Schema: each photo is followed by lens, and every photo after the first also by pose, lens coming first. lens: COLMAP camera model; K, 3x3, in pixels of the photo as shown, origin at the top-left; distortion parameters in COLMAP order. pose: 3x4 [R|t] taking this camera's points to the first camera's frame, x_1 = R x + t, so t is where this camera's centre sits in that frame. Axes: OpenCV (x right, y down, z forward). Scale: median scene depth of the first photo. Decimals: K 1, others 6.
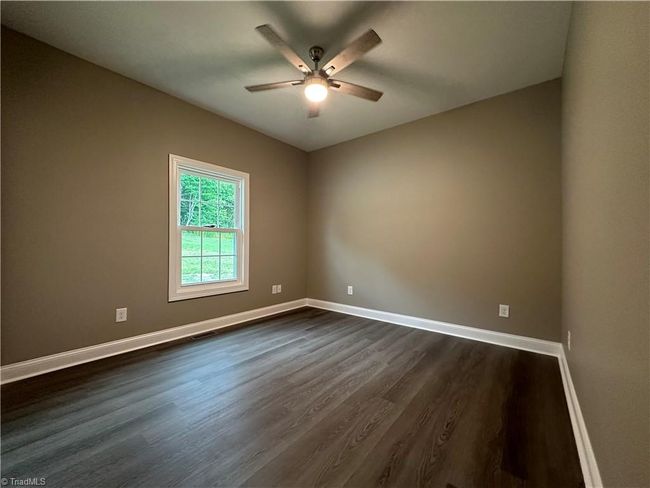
lens RADIAL K [[259.1, 0, 325.8], [0, 259.1, 244.4], [0, 0, 1]] dist [-0.000810, 0.000149]
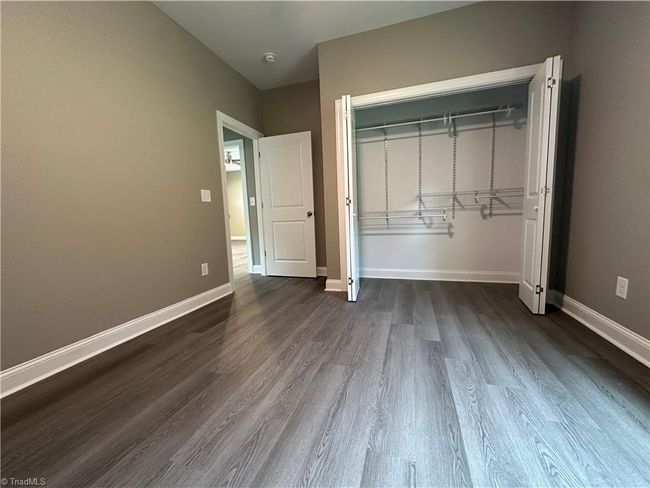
lens RADIAL K [[259.1, 0, 325.8], [0, 259.1, 244.4], [0, 0, 1]] dist [-0.000810, 0.000149]
pose [[-0.934918, 0.069359, -0.348018, 0.138696], [0.033299, 0.993533, 0.108554, 0.086384], [0.353297, 0.089901, -0.931182, 1.591371]]
